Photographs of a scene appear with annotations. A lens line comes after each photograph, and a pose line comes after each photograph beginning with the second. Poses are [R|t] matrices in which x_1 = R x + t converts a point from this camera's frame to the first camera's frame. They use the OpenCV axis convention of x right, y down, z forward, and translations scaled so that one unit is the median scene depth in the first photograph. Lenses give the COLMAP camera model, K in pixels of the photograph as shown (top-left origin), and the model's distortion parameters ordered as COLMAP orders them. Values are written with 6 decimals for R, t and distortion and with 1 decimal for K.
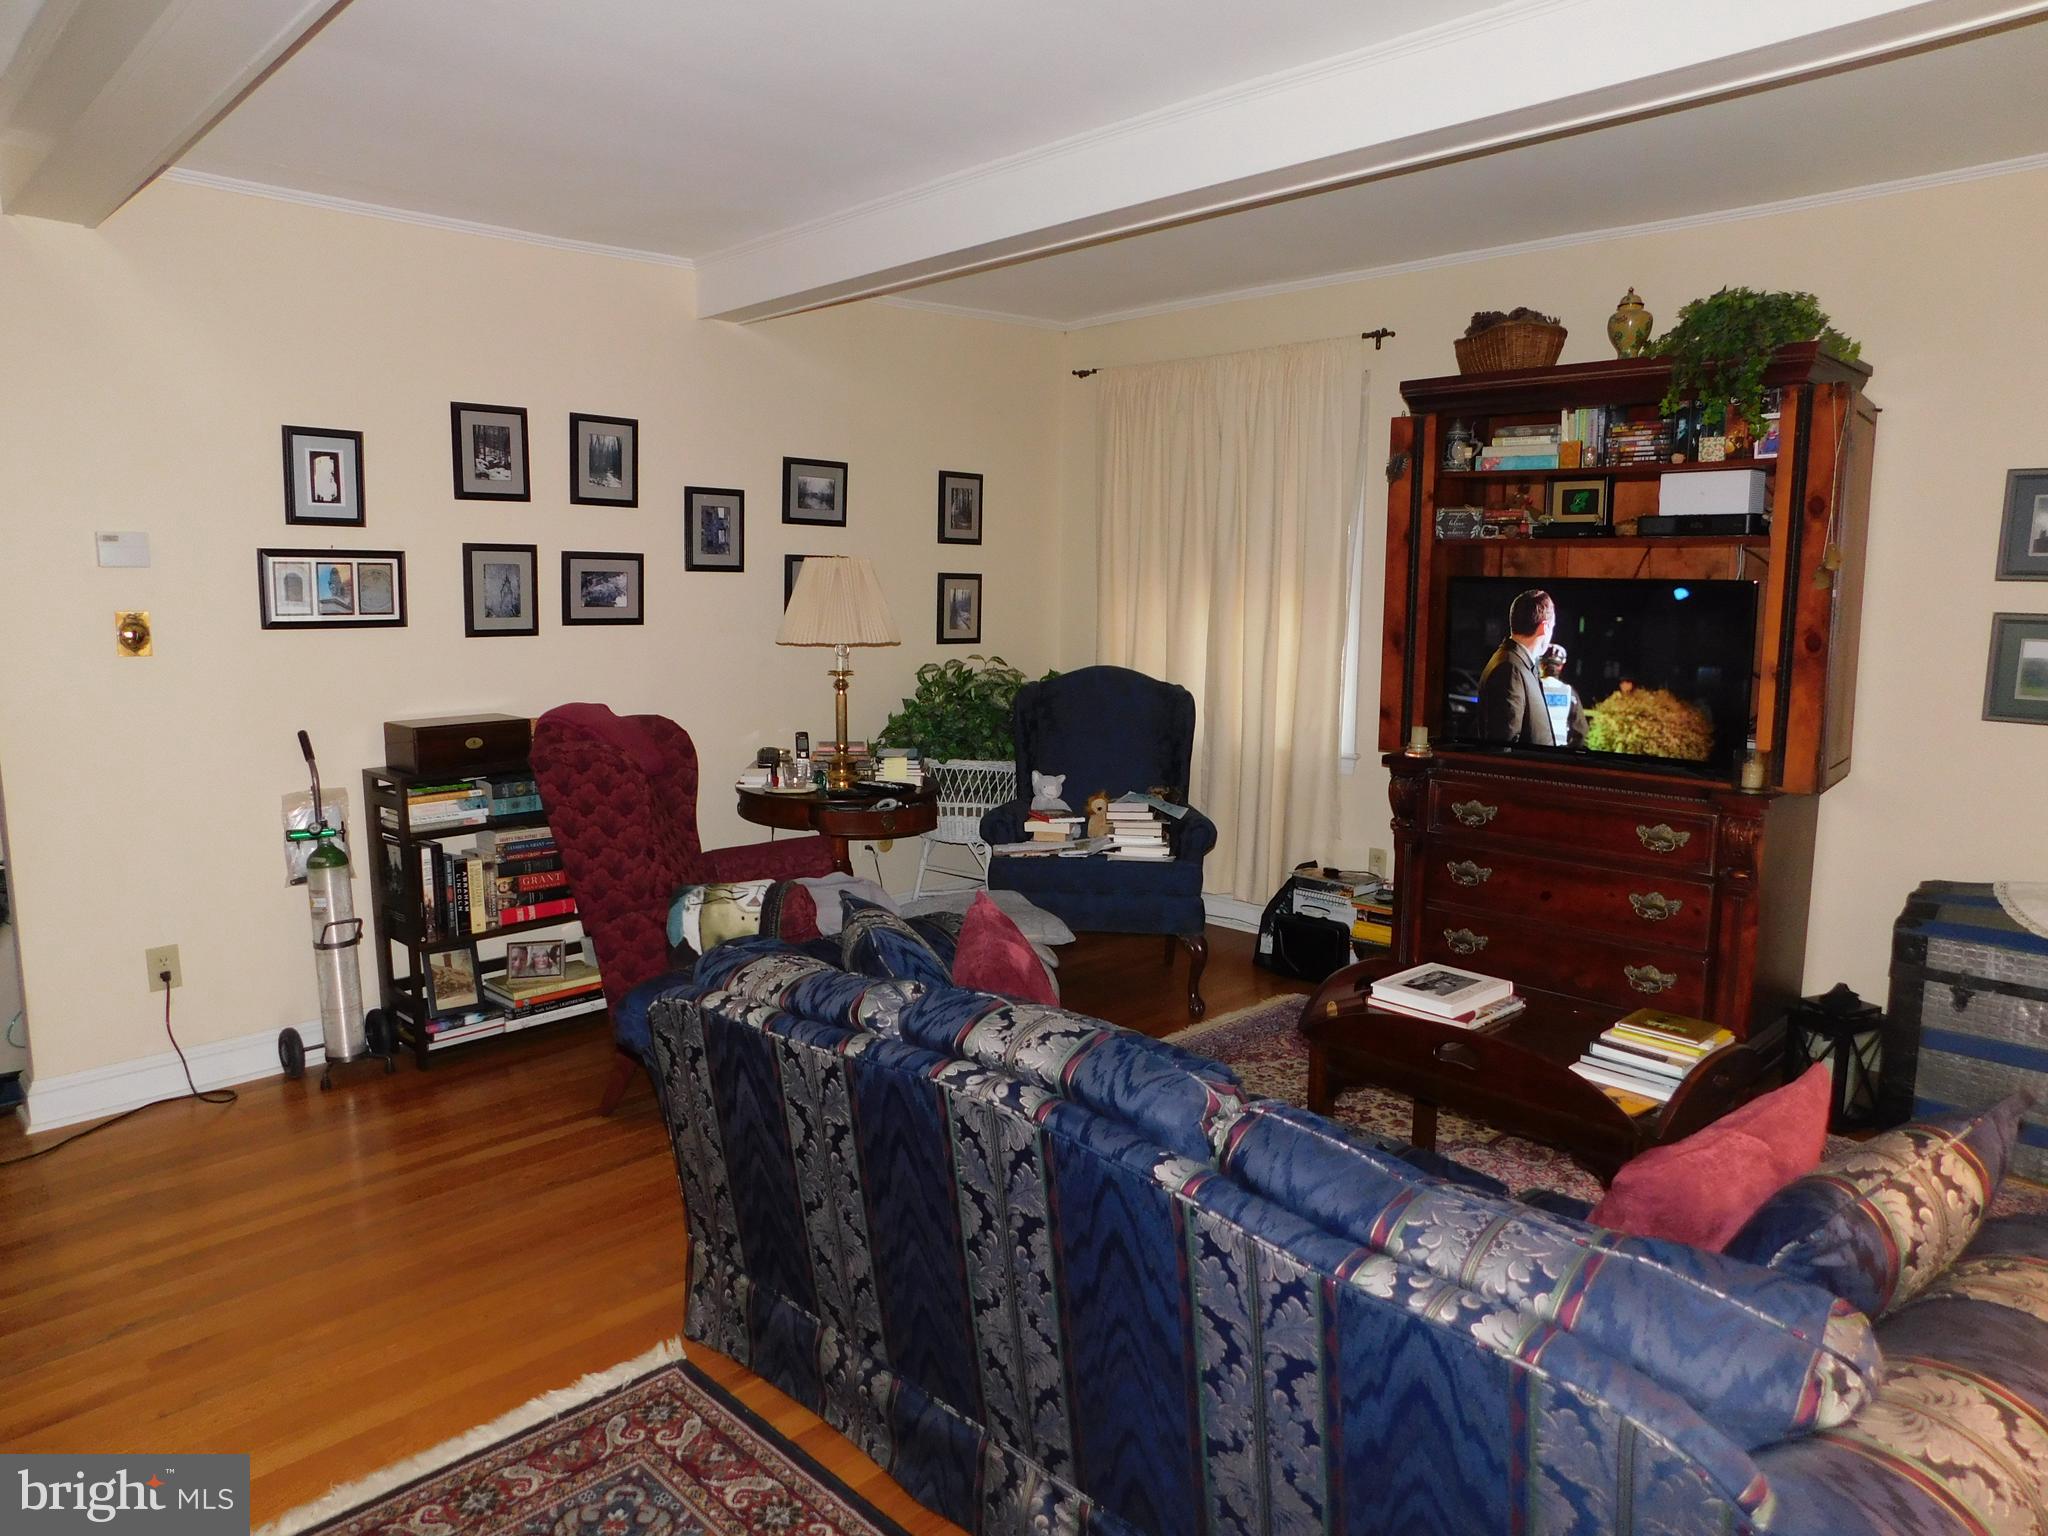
lens RADIAL K [[1358.6, 0, 1021.6], [0, 1358.6, 764.2], [0, 0, 1]] dist [-0.054346, 0.050455]
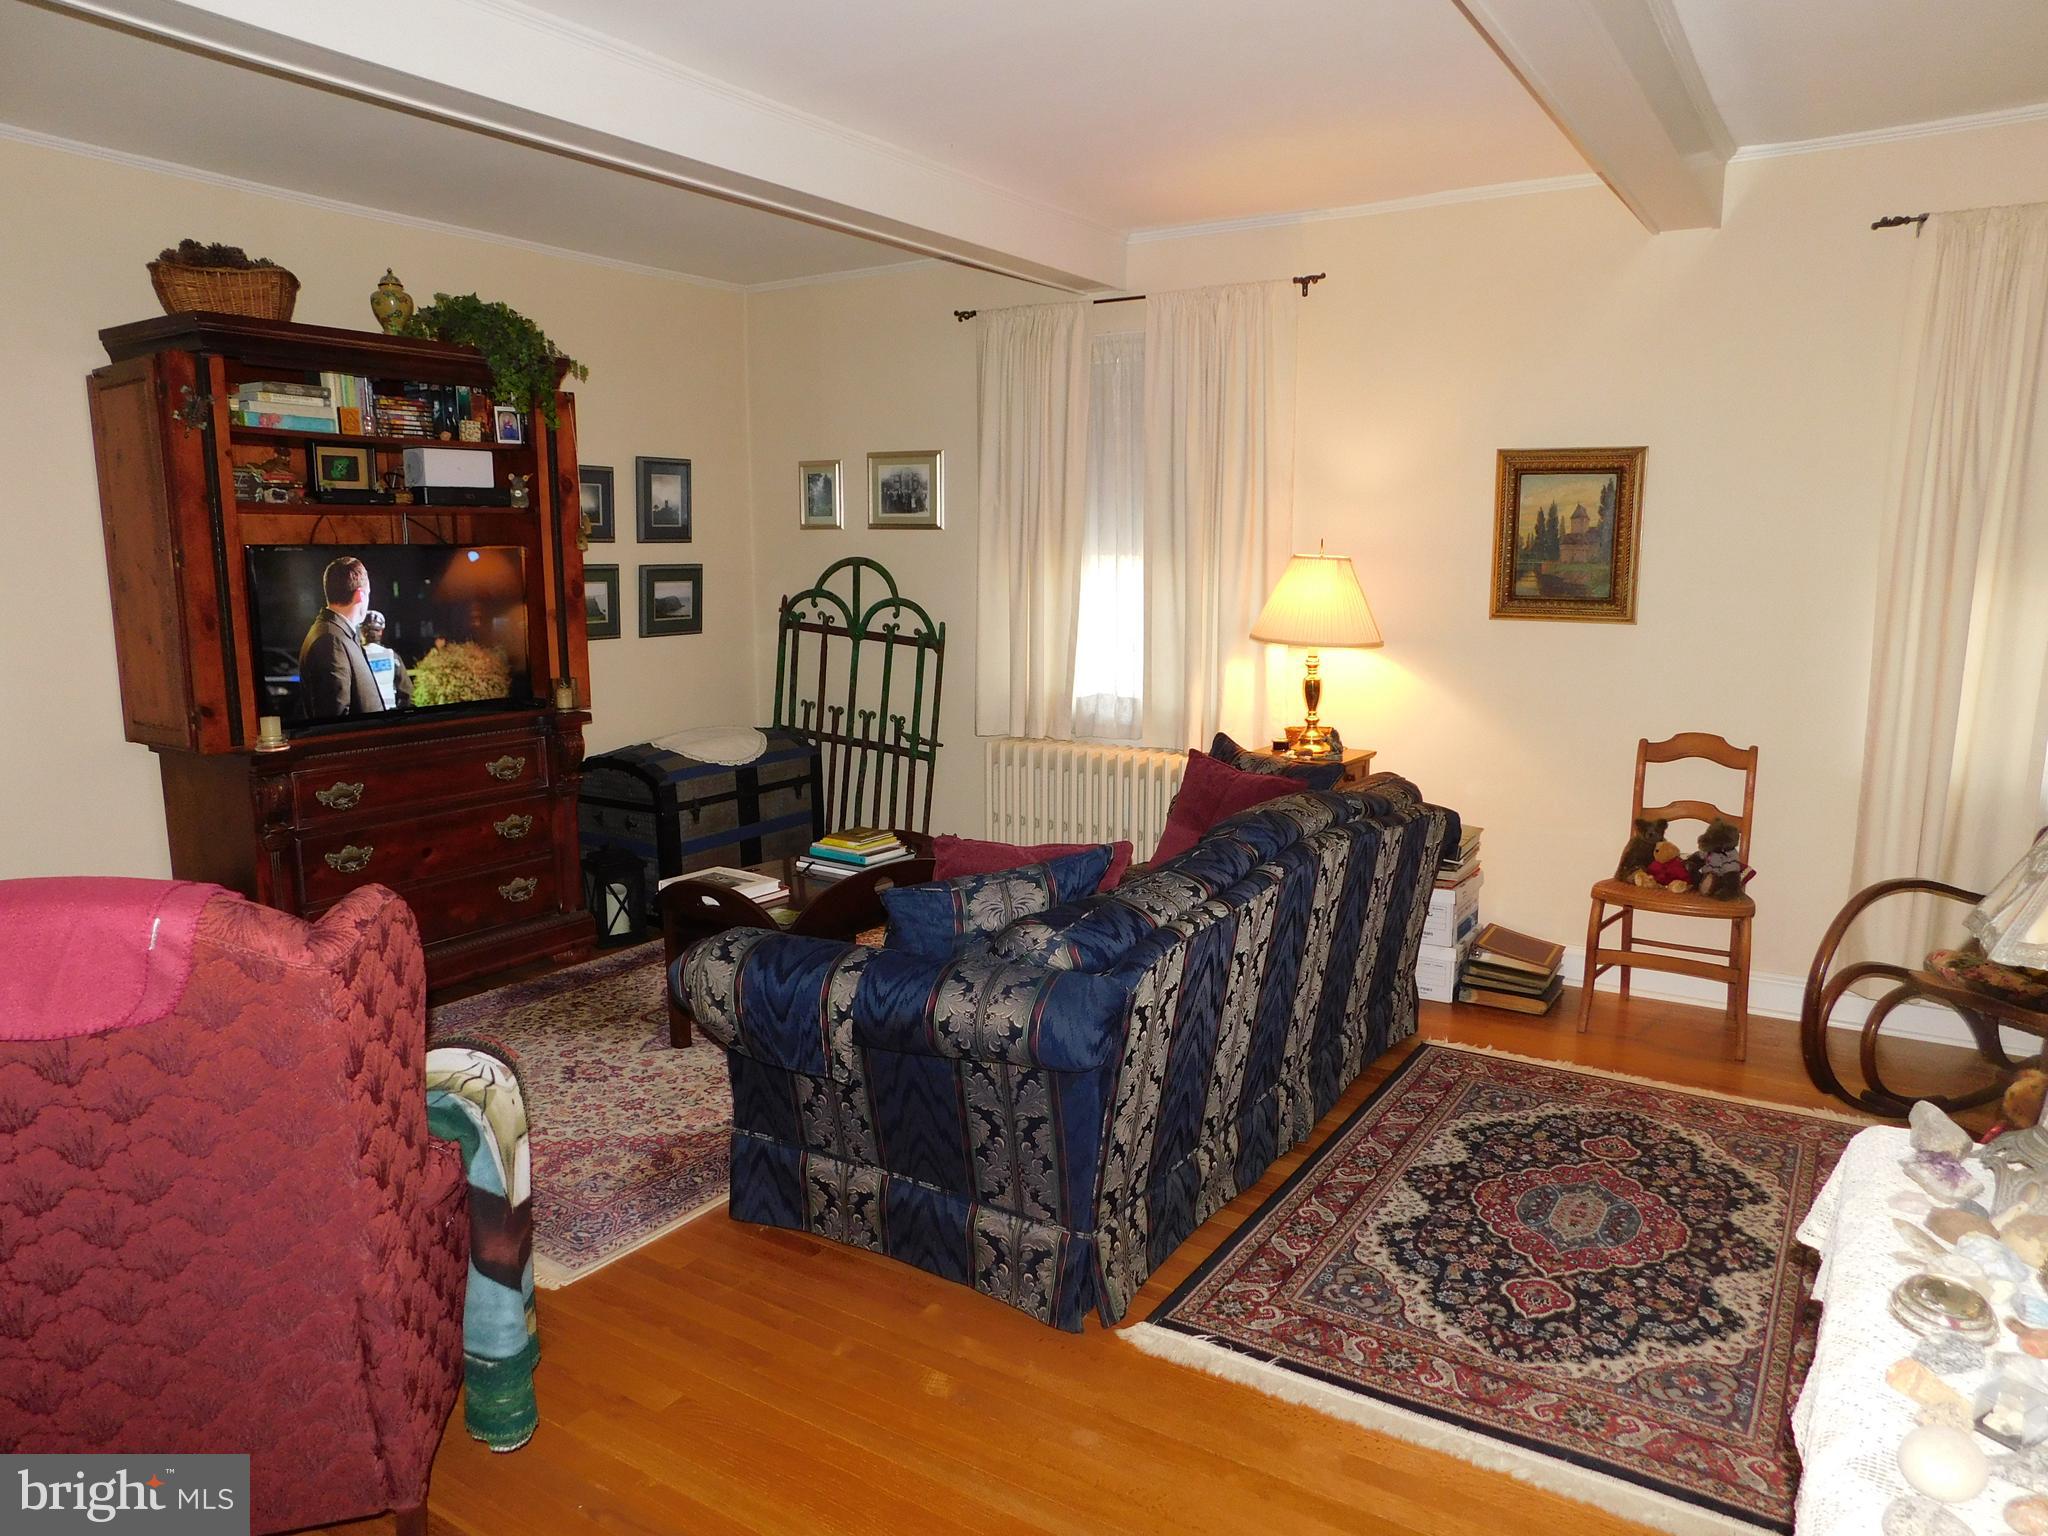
lens RADIAL K [[1358.6, 0, 1021.9], [0, 1358.6, 767.6], [0, 0, 1]] dist [-0.054346, 0.050455]
pose [[-0.204460, -0.162323, 0.965322, -0.700939], [0.145060, 0.970242, 0.193875, -0.100645], [-0.968067, 0.179670, -0.174829, 0.735949]]
